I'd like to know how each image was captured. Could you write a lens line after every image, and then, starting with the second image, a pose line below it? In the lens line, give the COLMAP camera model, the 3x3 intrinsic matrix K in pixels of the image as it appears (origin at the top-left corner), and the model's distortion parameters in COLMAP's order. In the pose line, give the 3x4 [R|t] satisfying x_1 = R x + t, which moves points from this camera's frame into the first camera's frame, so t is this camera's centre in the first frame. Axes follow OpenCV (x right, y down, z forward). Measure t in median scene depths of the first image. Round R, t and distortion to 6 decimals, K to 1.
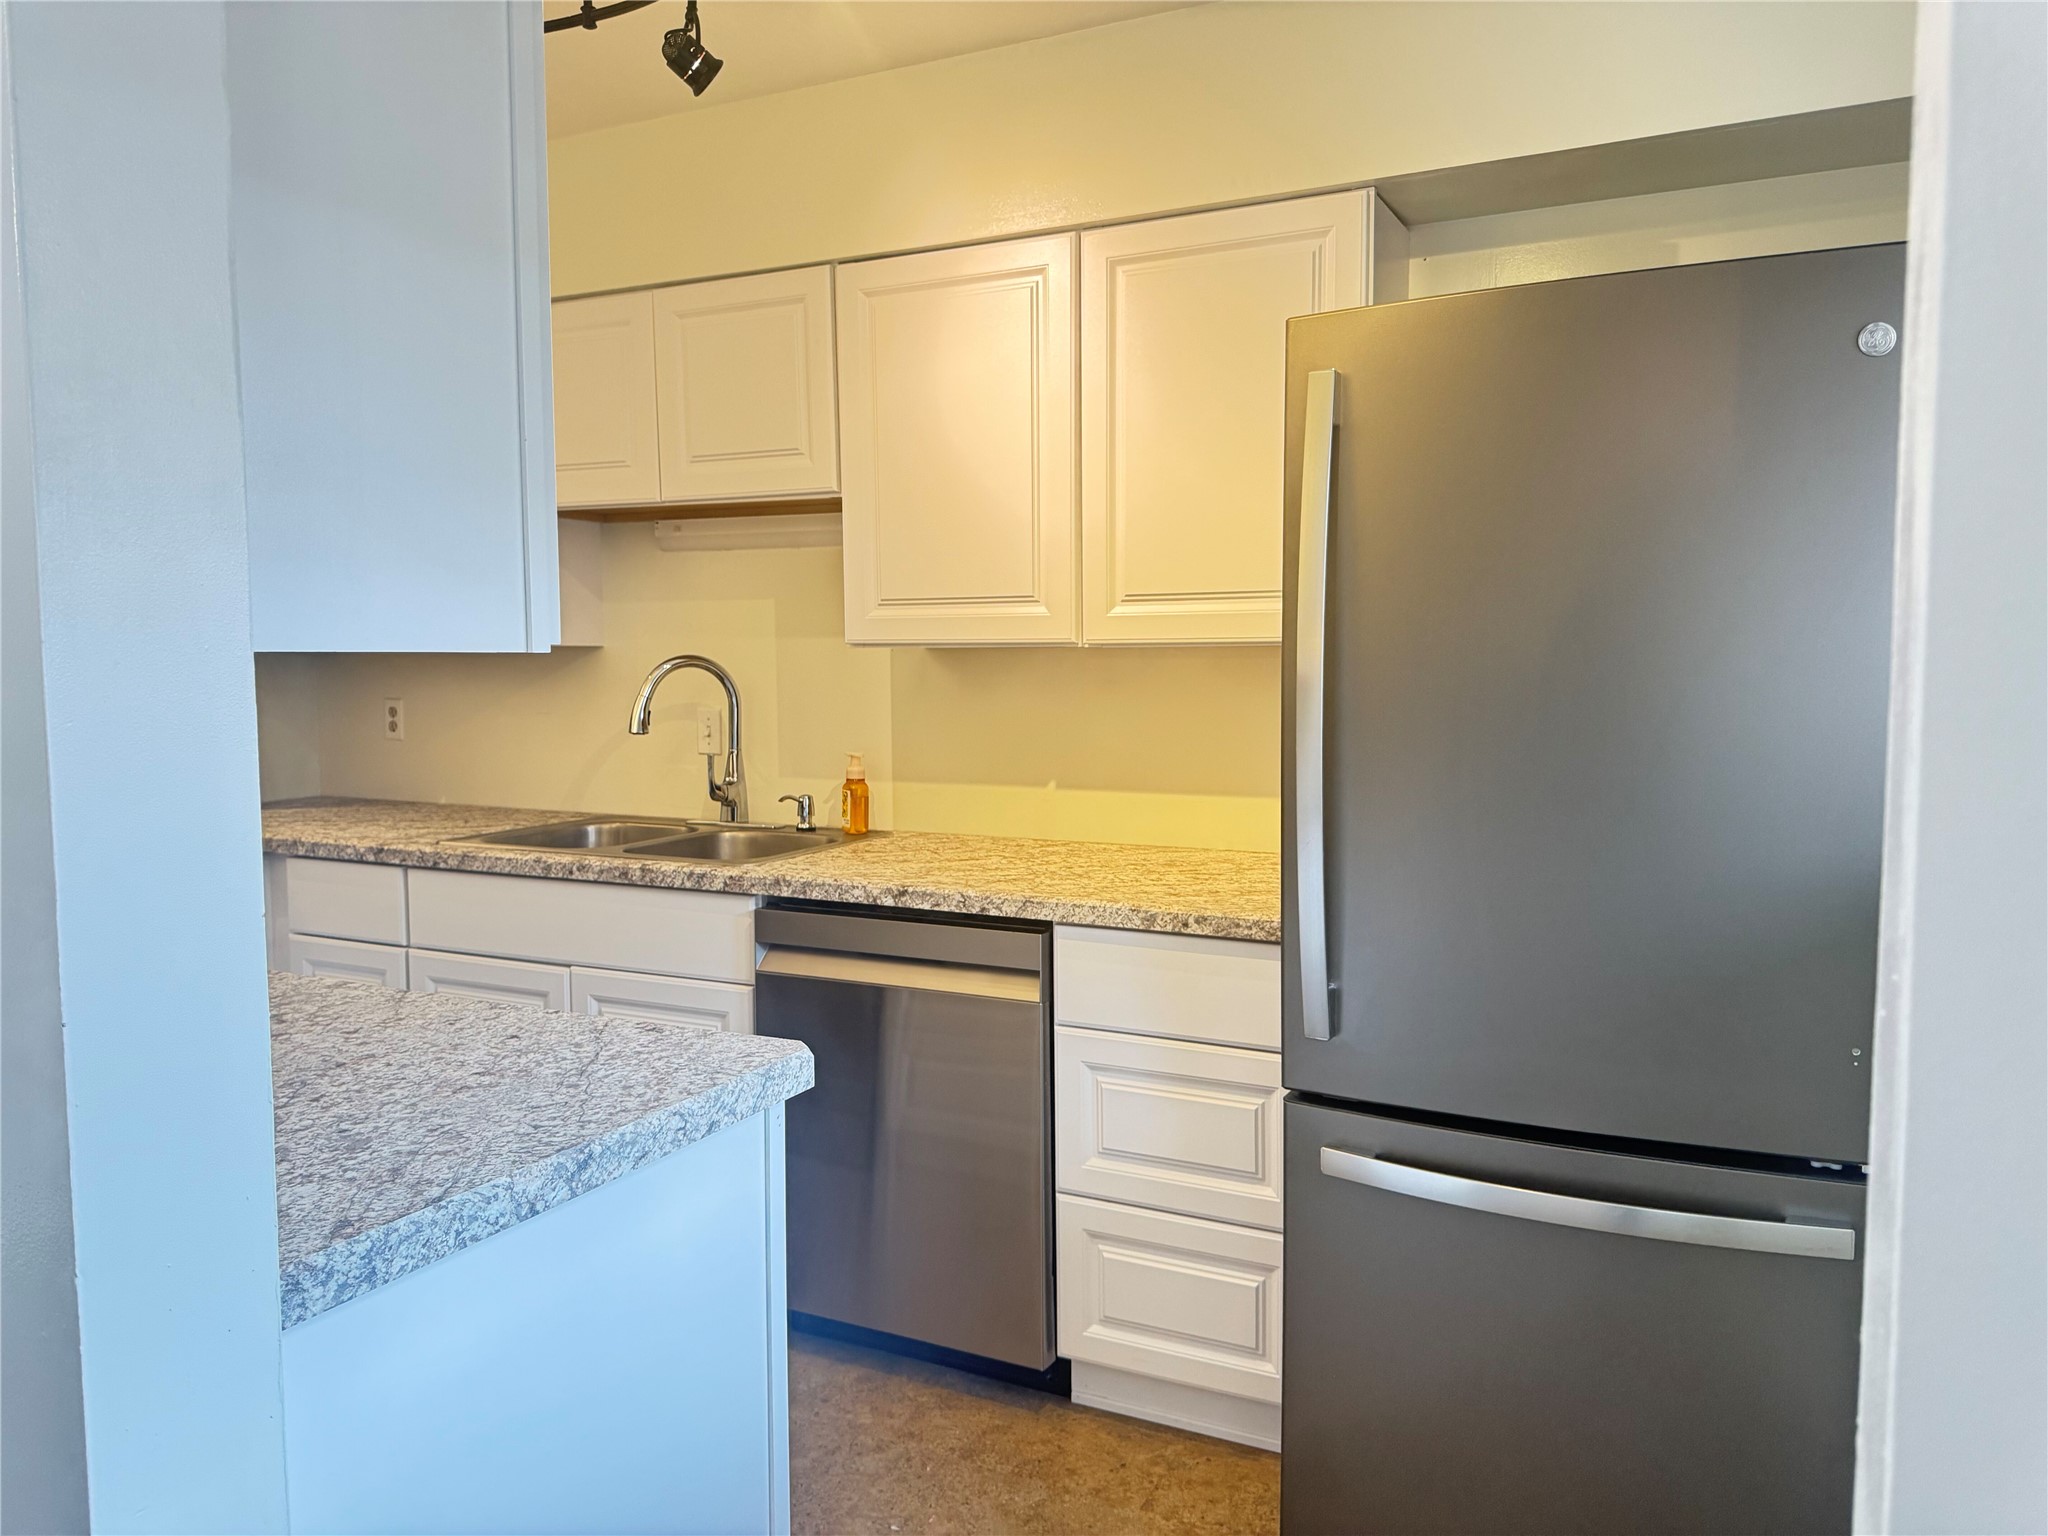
lens RADIAL K [[1448.9, 0, 1031.3], [0, 1448.9, 699.2], [0, 0, 1]] dist [0.066175, -0.079897]
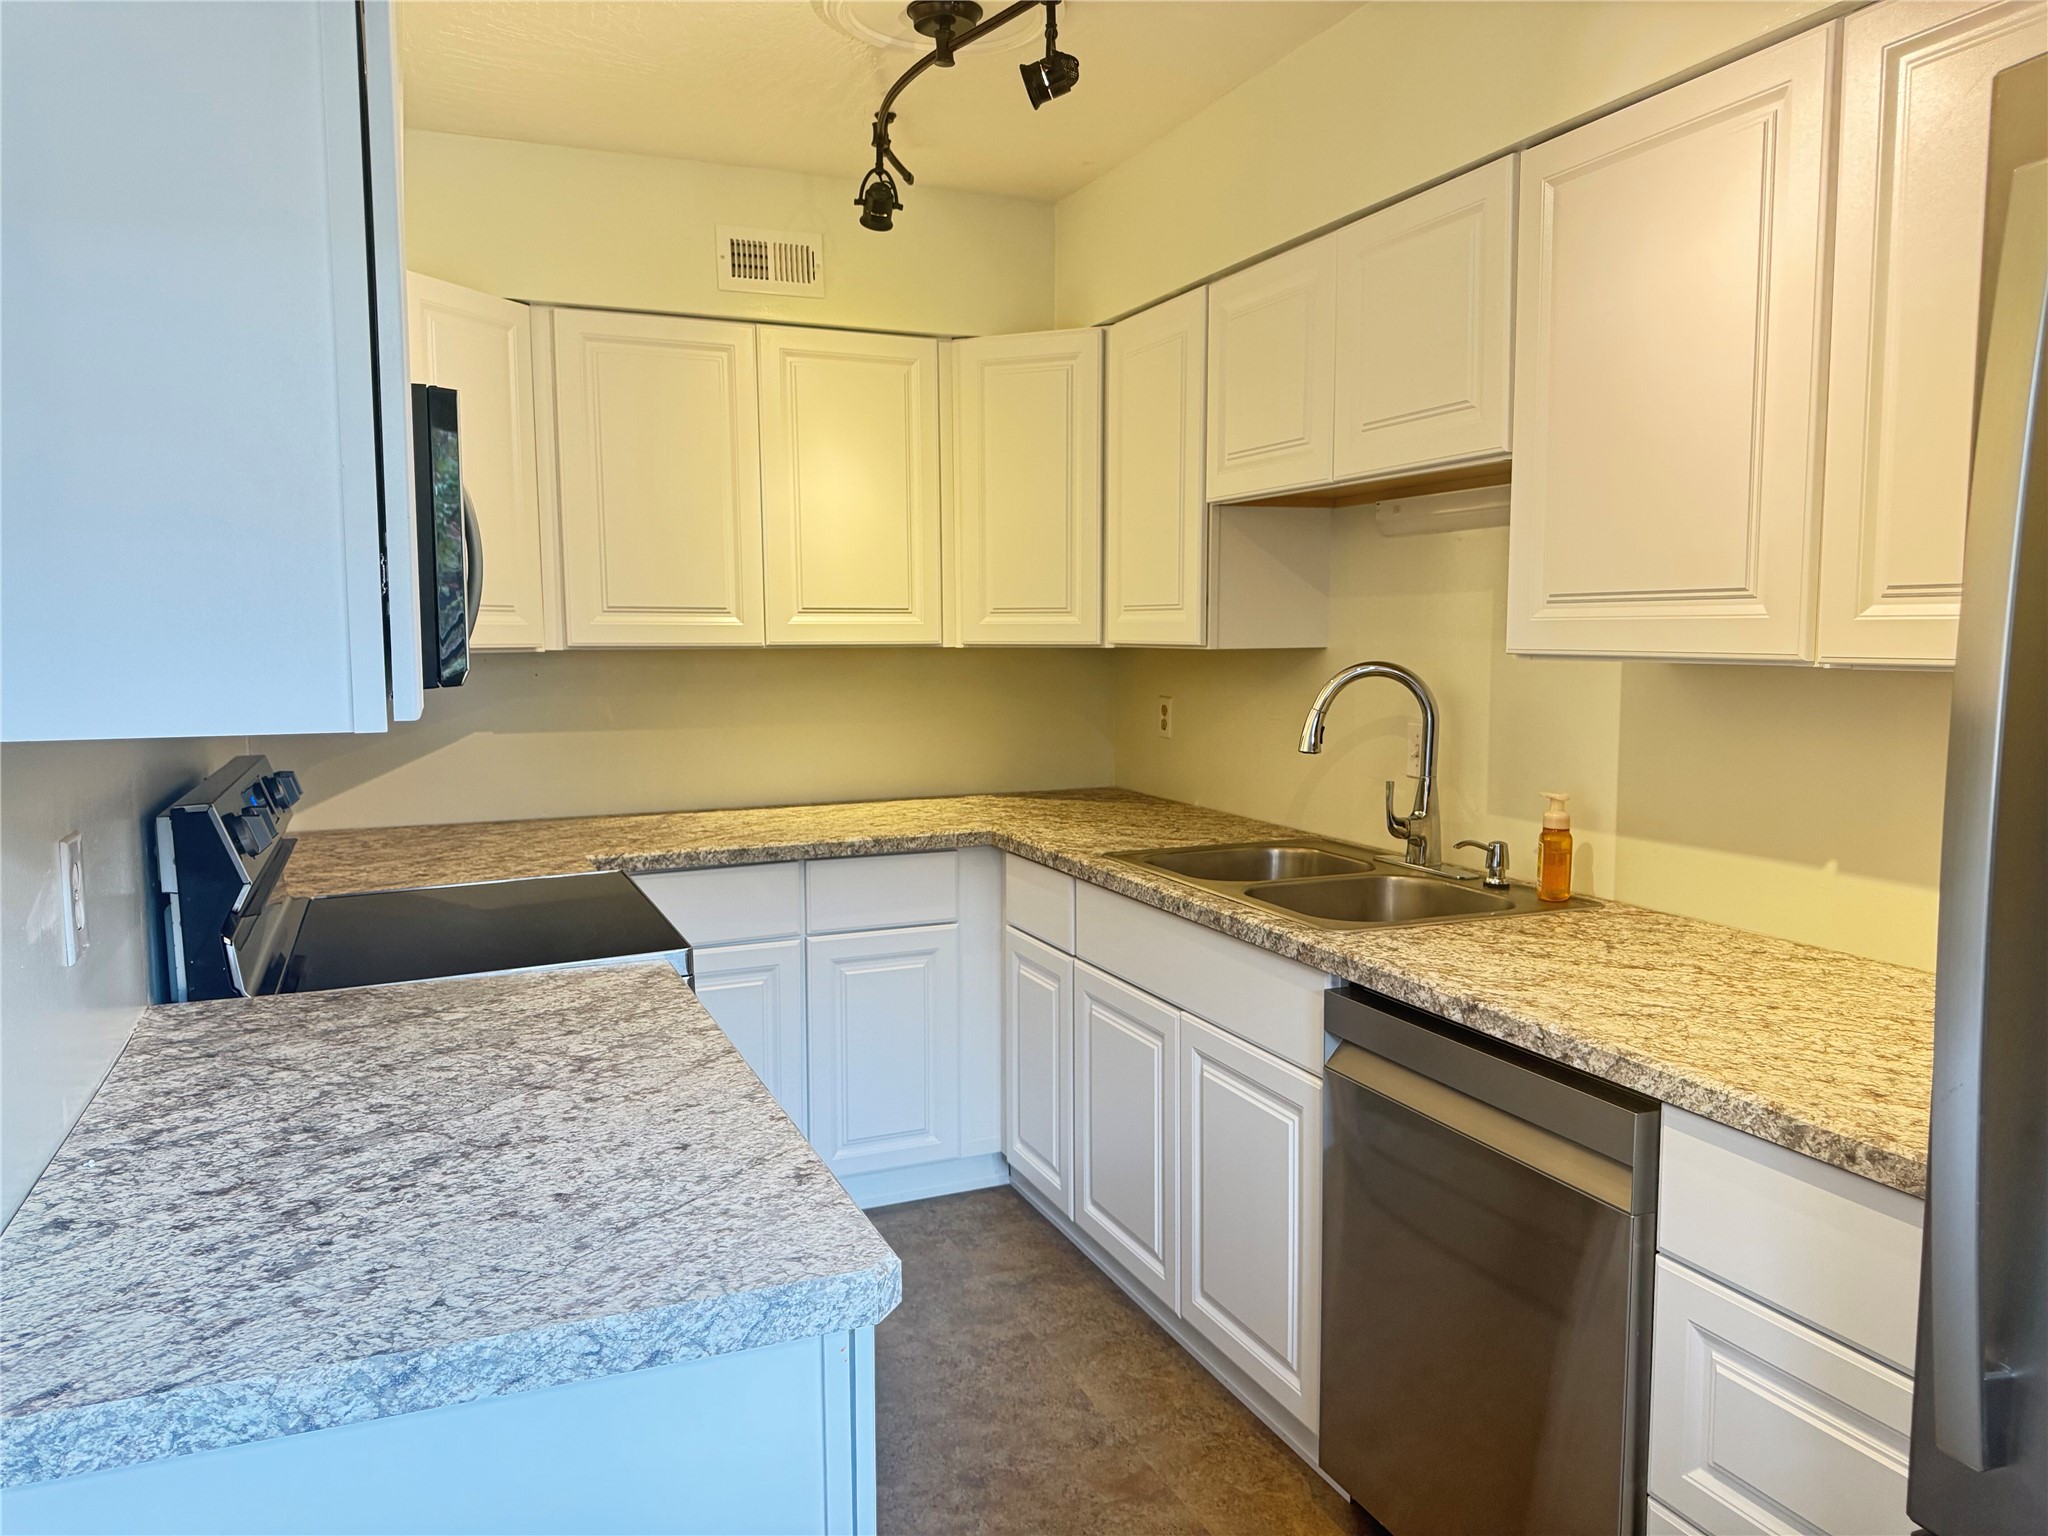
lens RADIAL K [[1448.9, 0, 918.9], [0, 1448.9, 725.1], [0, 0, 1]] dist [0.066175, -0.079897]
pose [[0.737841, 0.039062, -0.673844, 0.198532], [-0.013827, 0.998989, 0.042770, -0.036565], [0.674833, -0.022241, 0.737635, 0.276428]]
